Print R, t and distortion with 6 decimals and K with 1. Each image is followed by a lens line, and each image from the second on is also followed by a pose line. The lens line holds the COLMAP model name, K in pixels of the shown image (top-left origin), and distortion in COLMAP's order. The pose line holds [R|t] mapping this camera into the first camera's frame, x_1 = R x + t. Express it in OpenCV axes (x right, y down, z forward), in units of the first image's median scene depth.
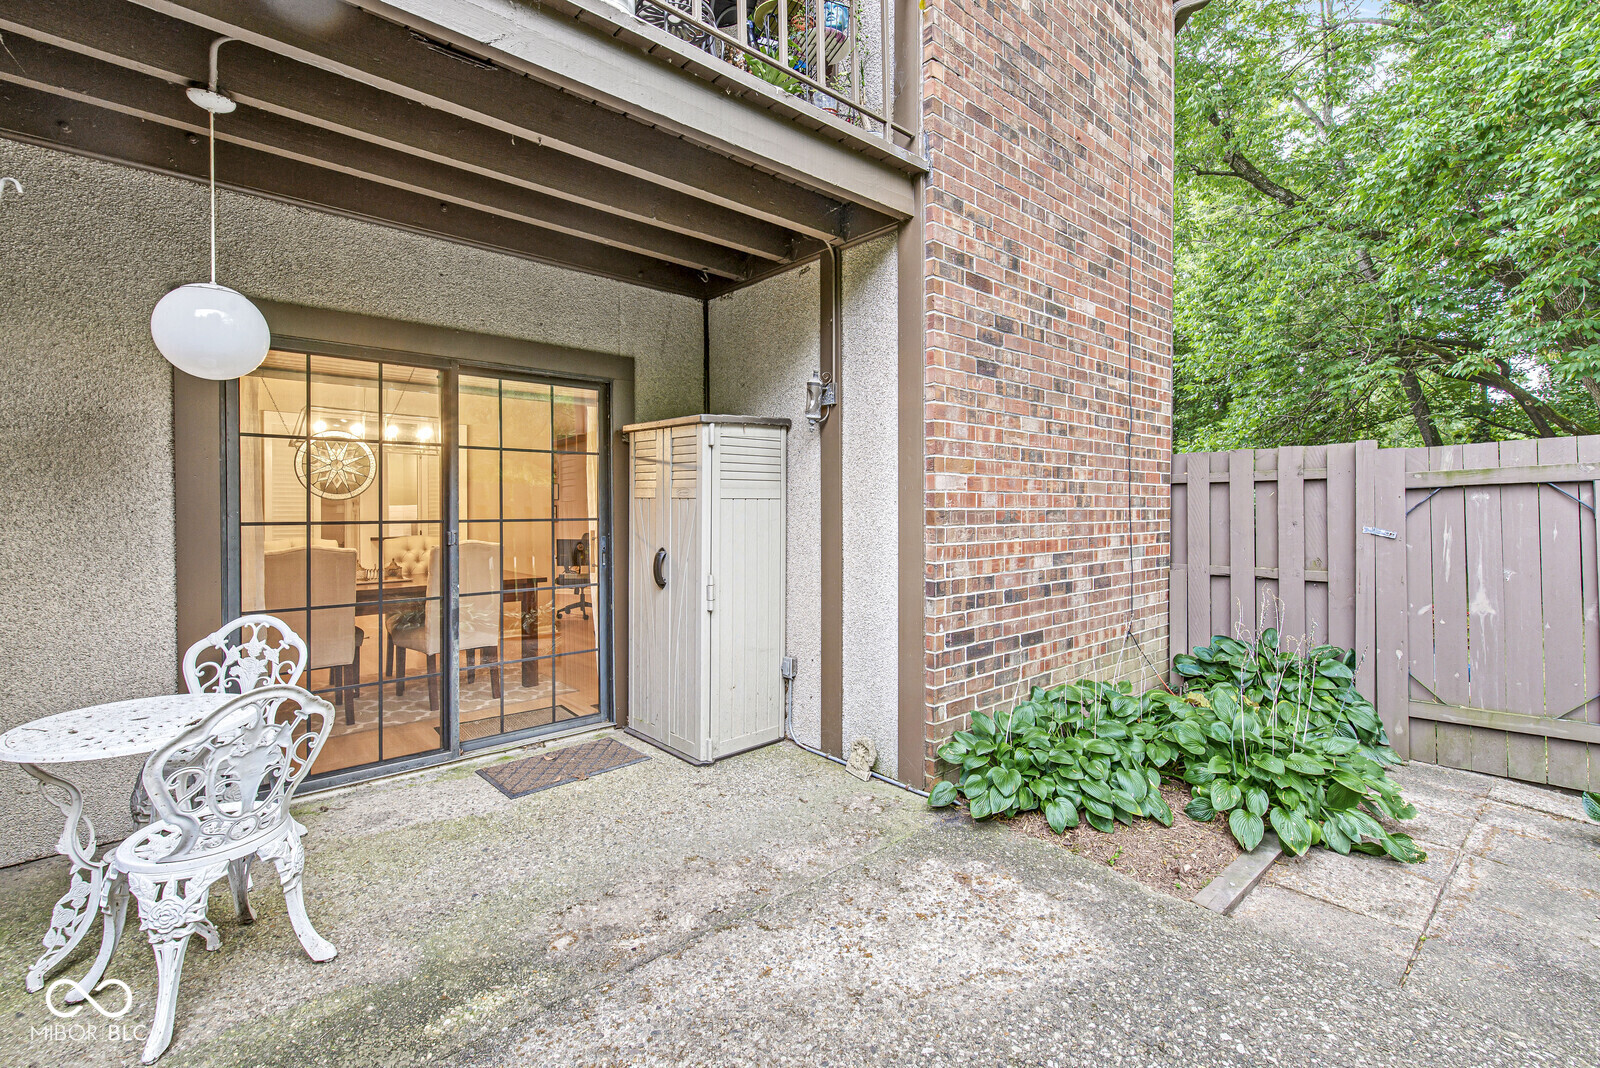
lens RADIAL K [[700.7, 0, 797.3], [0, 700.7, 509.6], [0, 0, 1]] dist [0.000043, -0.000136]
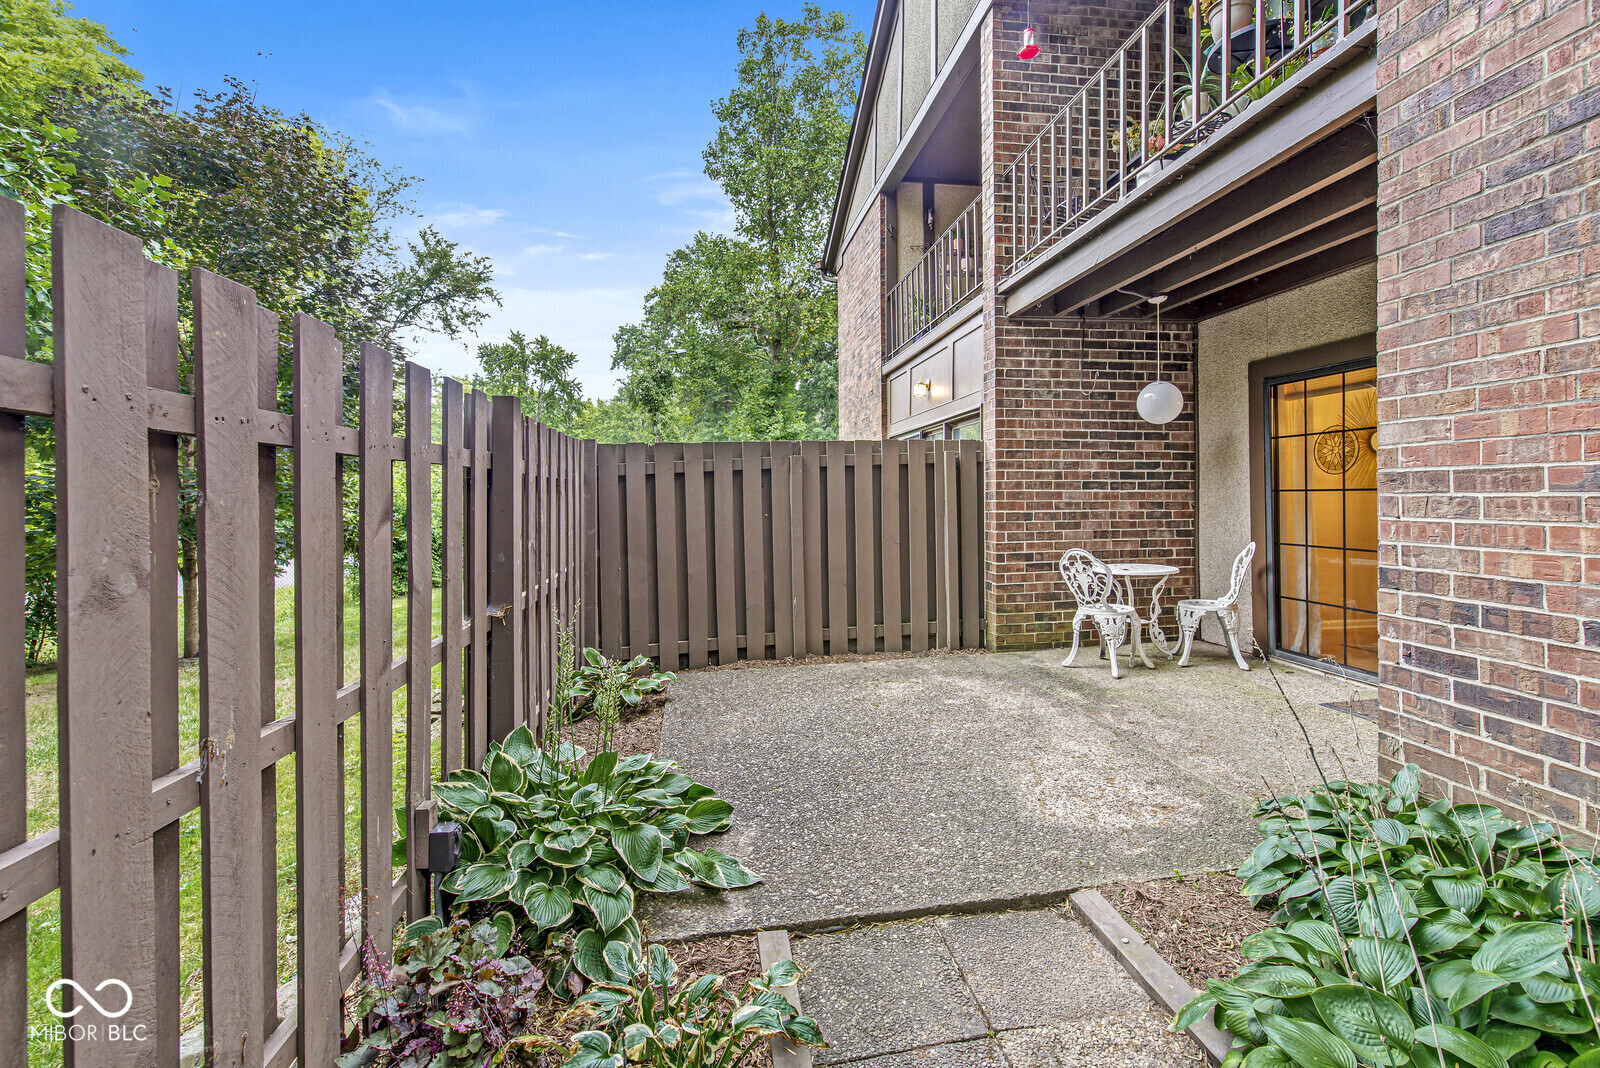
lens RADIAL K [[700.7, 0, 797.3], [0, 700.7, 509.6], [0, 0, 1]] dist [0.000043, -0.000136]
pose [[-0.544288, 0.021032, -0.838635, 1.093369], [0.006103, 0.999759, 0.021112, 0.019810], [0.838876, 0.006373, -0.544285, 0.824109]]
